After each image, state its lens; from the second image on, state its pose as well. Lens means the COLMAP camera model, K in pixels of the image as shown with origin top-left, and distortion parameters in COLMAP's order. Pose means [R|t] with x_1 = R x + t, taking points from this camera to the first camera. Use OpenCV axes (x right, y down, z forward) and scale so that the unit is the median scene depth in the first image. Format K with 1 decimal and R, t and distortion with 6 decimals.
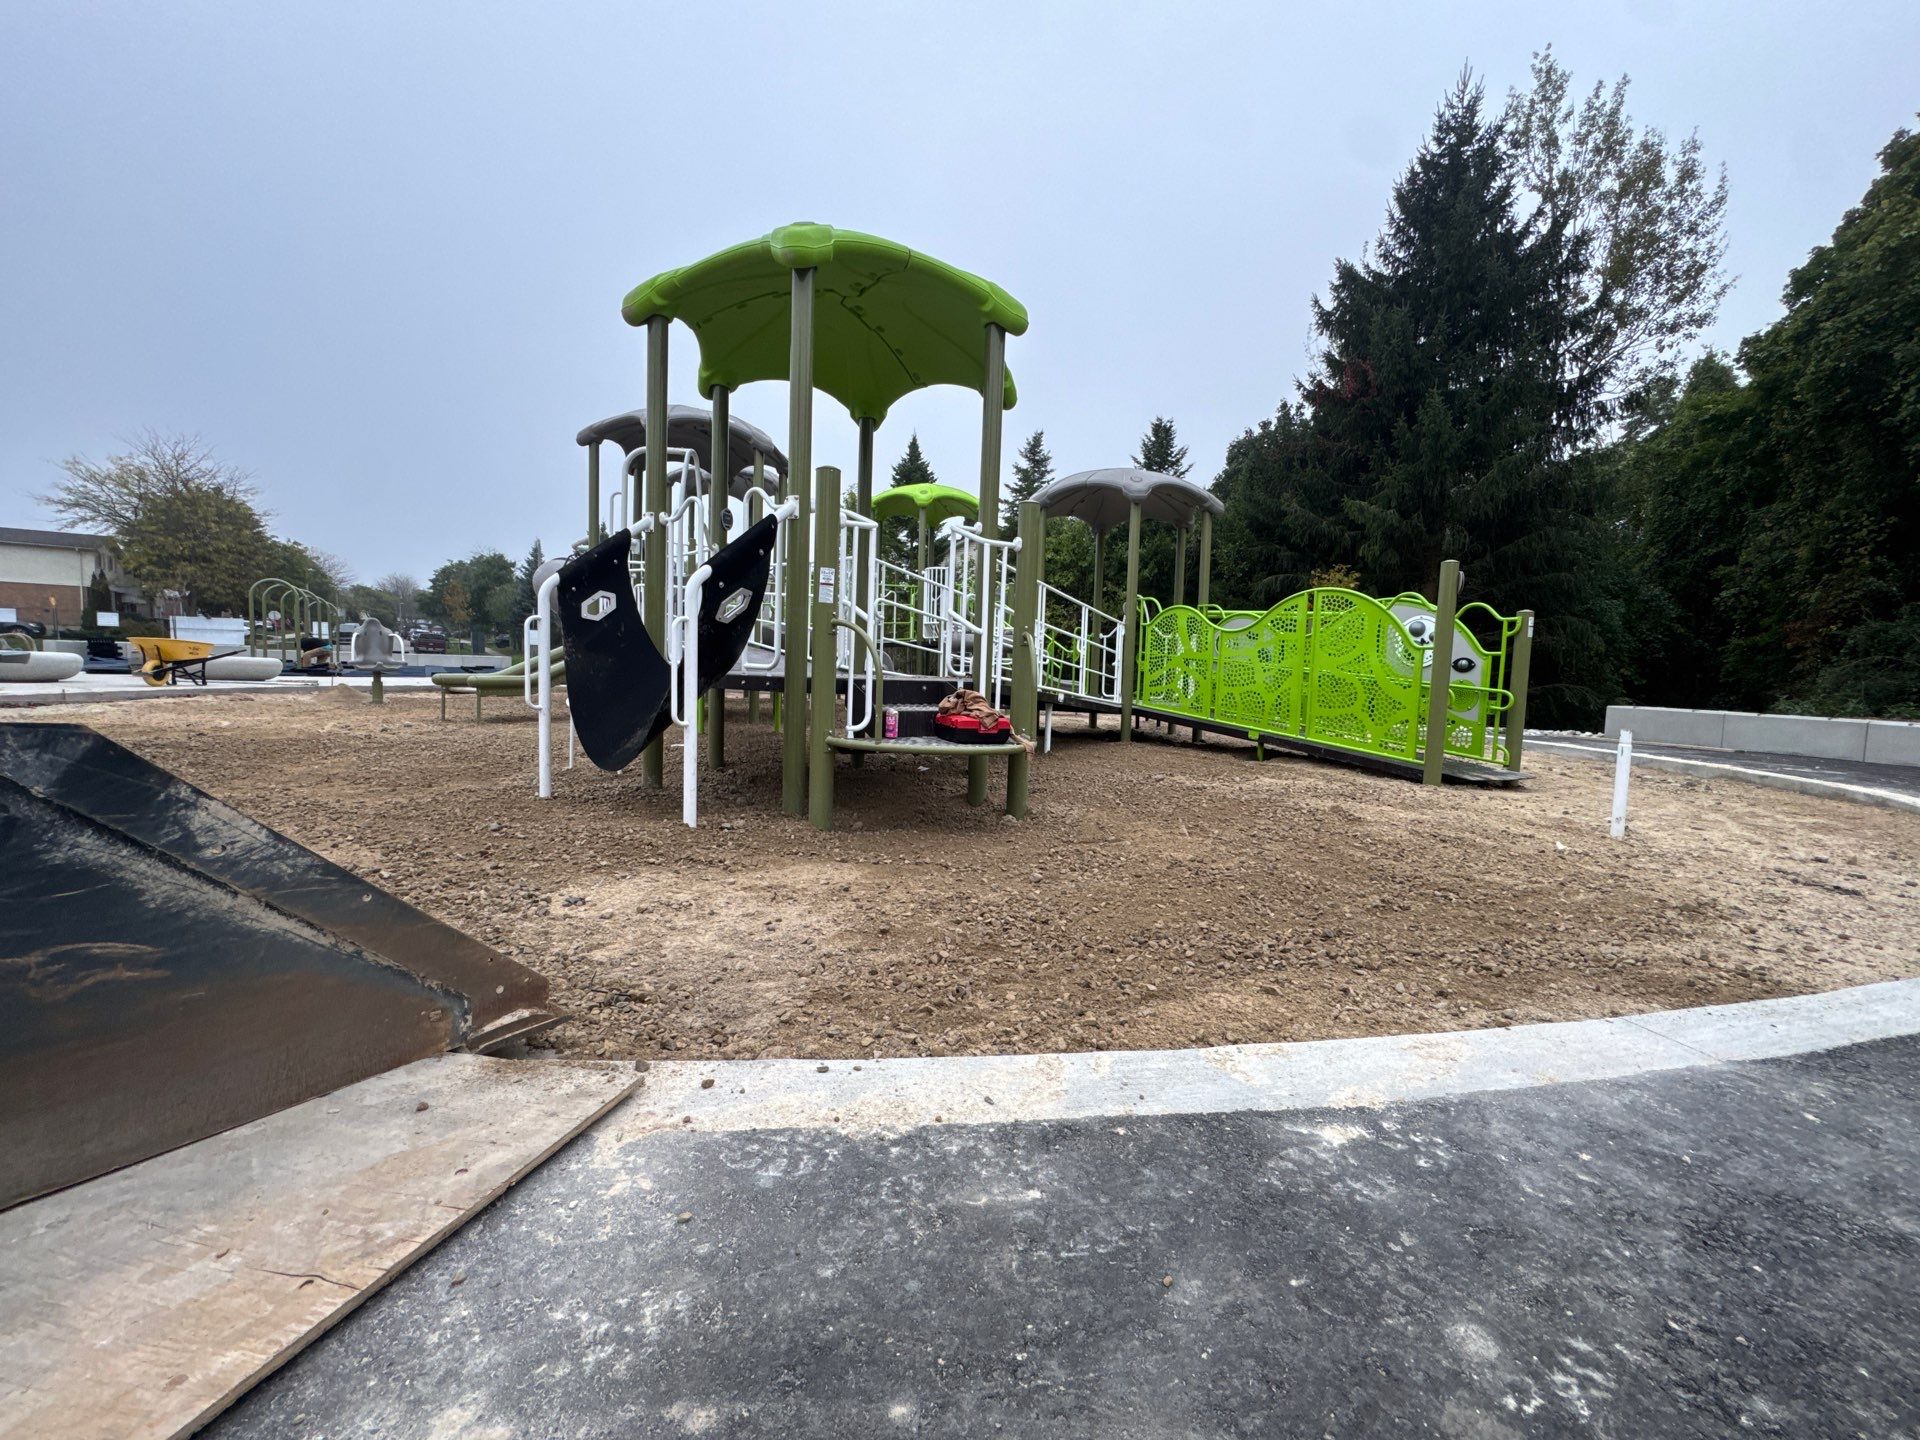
lens RADIAL K [[780.4, 0, 957.4], [0, 780.4, 723.3], [0, 0, 1]] dist [-0.002538, 0.000596]
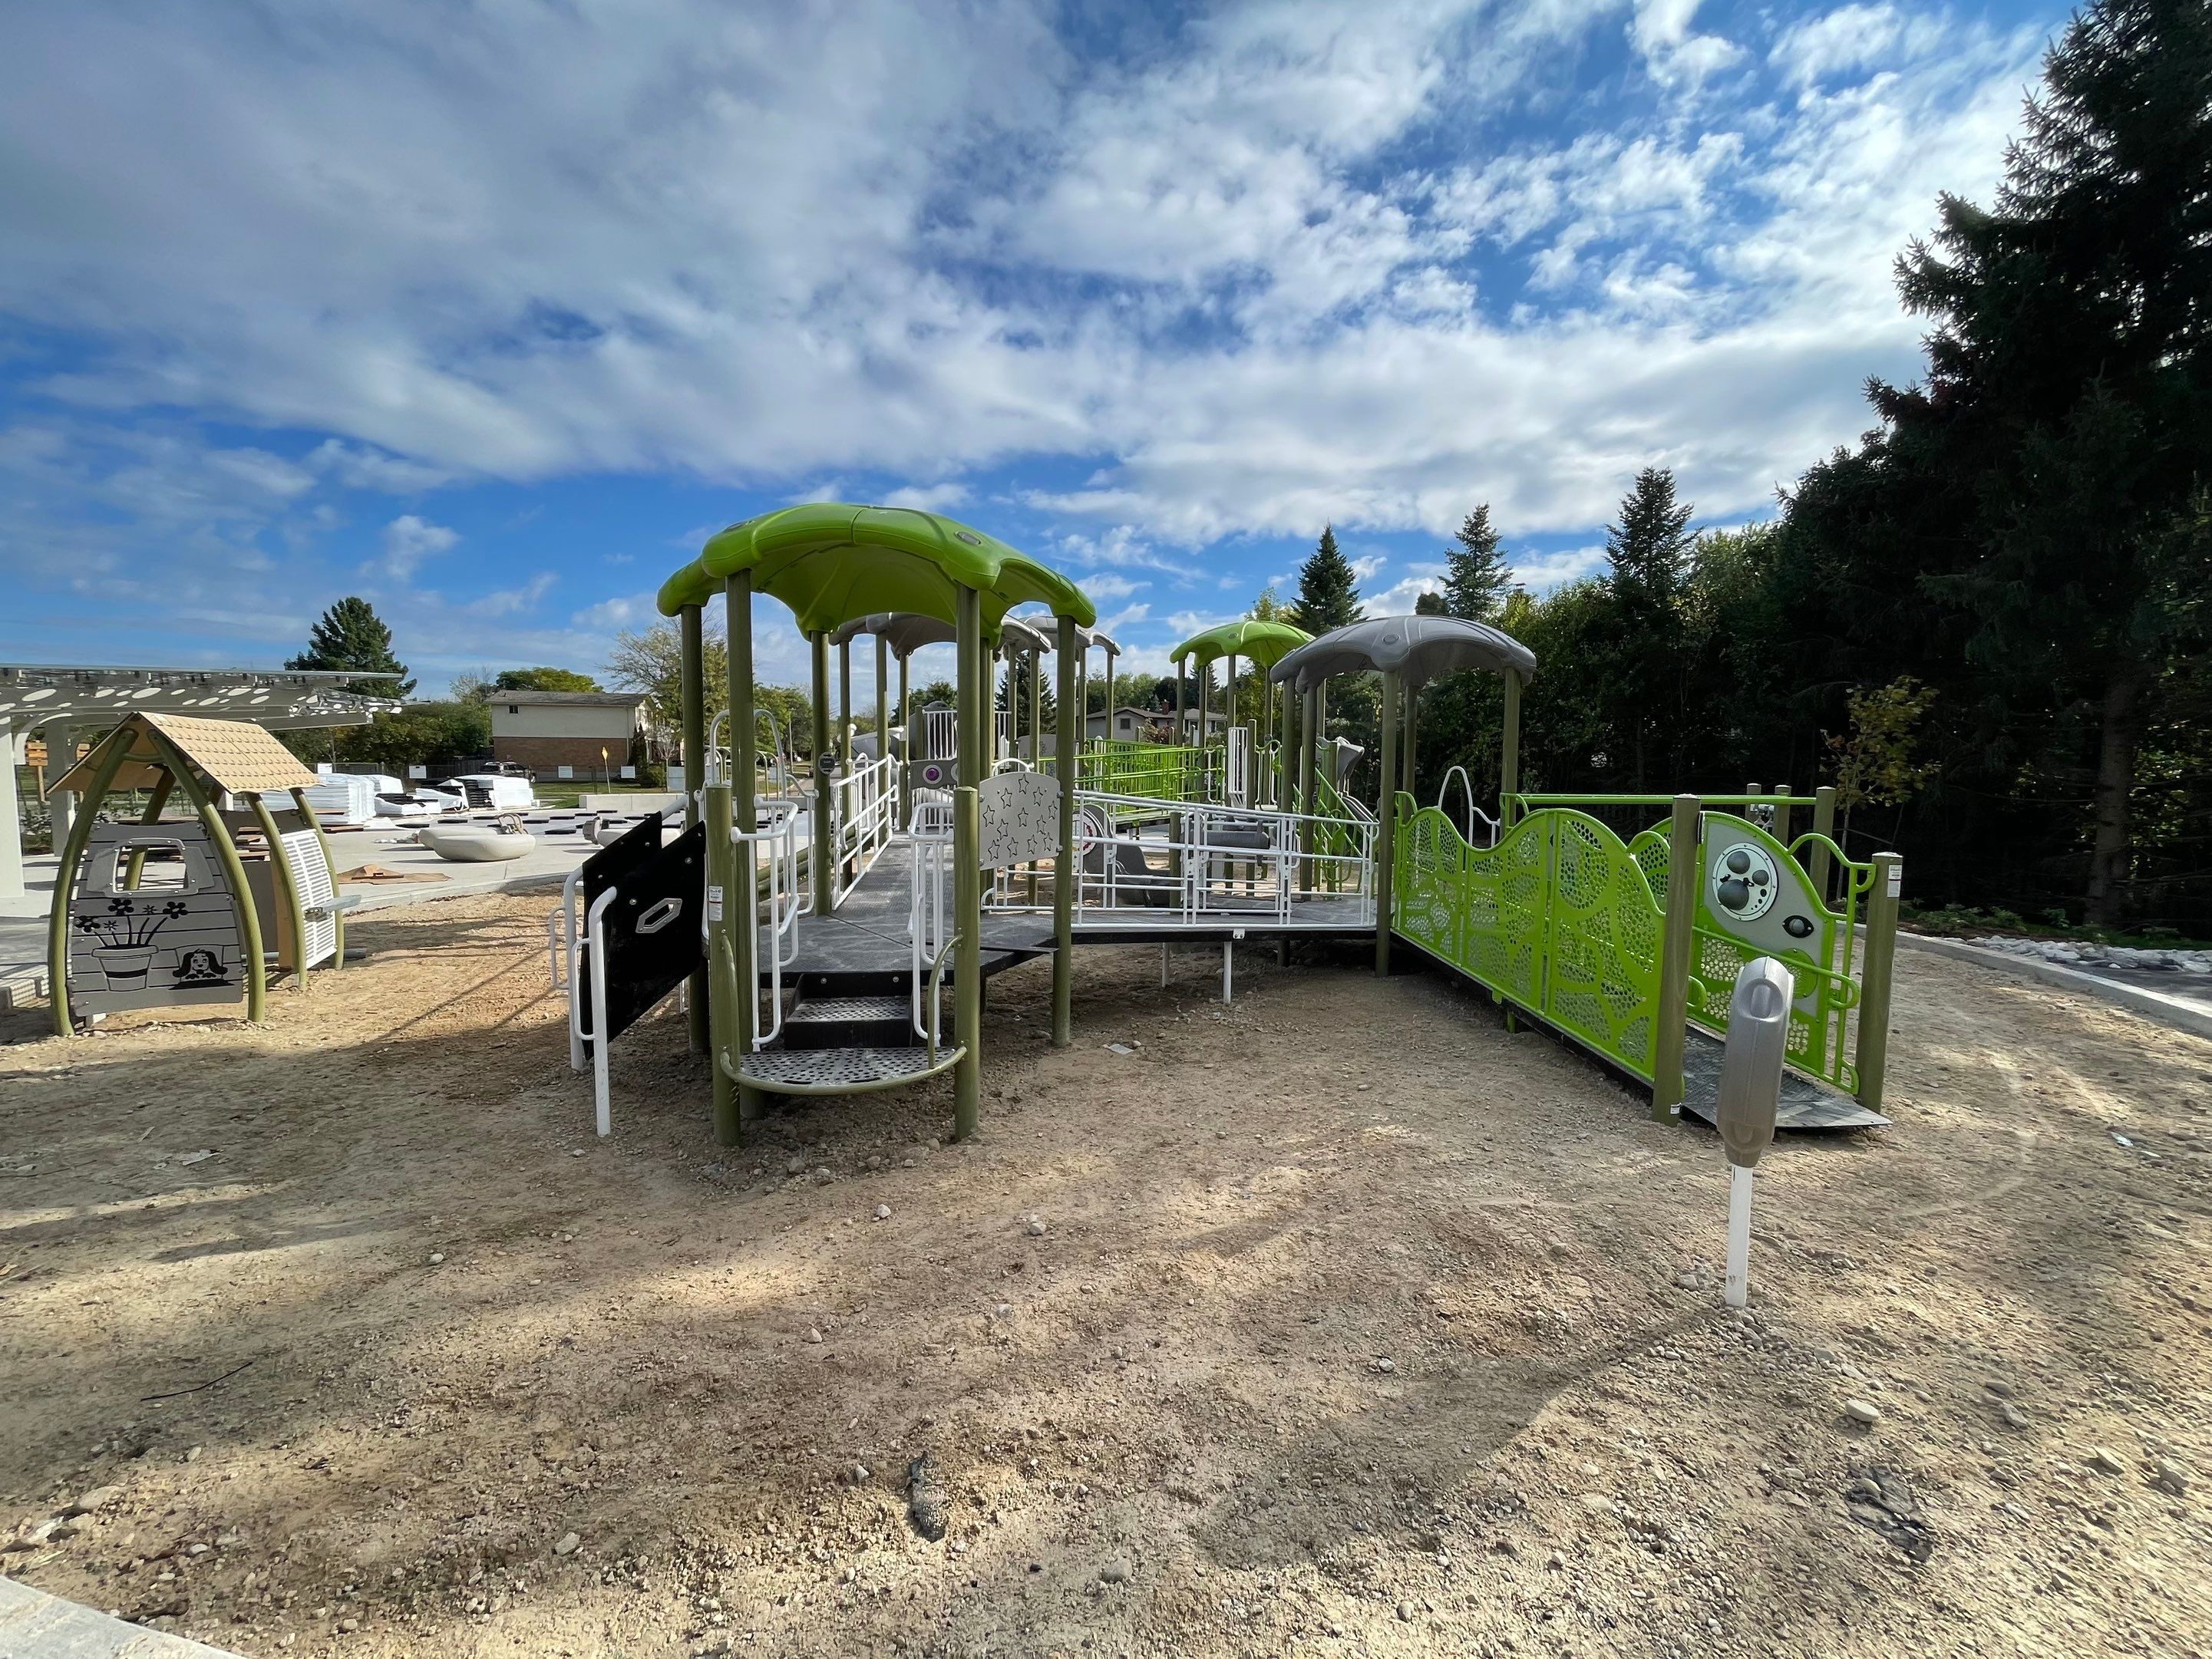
lens RADIAL K [[917.6, 0, 1096.4], [0, 917.6, 827.0], [0, 0, 1]] dist [0.001790, 0.000019]
pose [[0.917594, -0.000899, -0.397517, 0.436484], [-0.005040, 0.999891, -0.013897, -0.152020], [0.397486, 0.014755, 0.917489, 0.064547]]
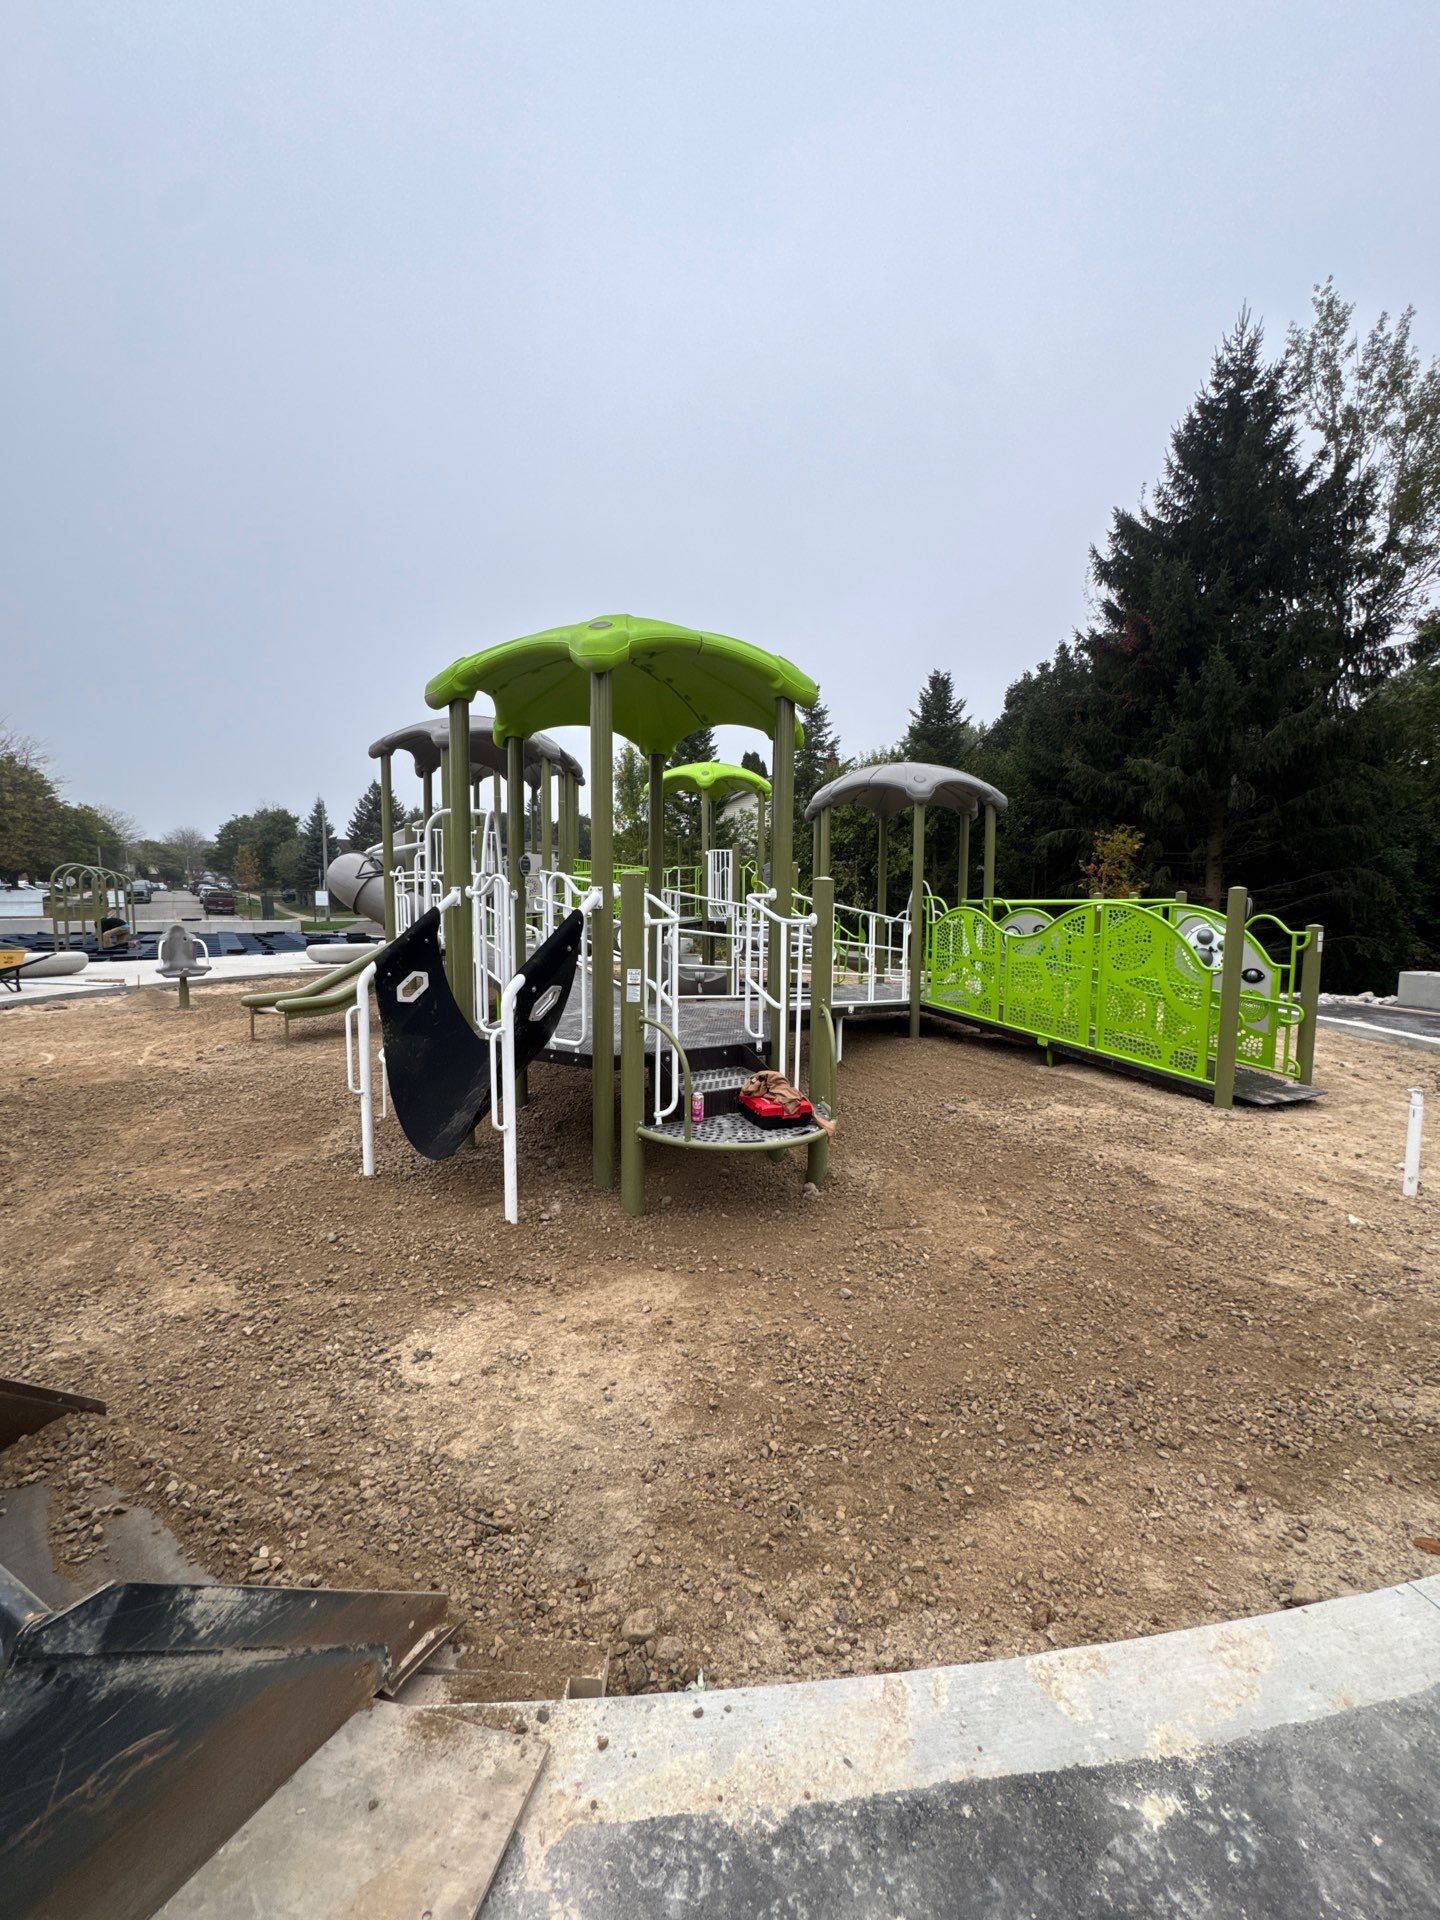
lens RADIAL K [[780.4, 0, 717.2], [0, 780.4, 965.1], [0, 0, 1]] dist [-0.002538, 0.000596]
pose [[0.999366, -0.024829, -0.025532, -0.016469], [0.025176, 0.999594, 0.013357, -0.125366], [0.025190, -0.013992, 0.999585, -0.024250]]
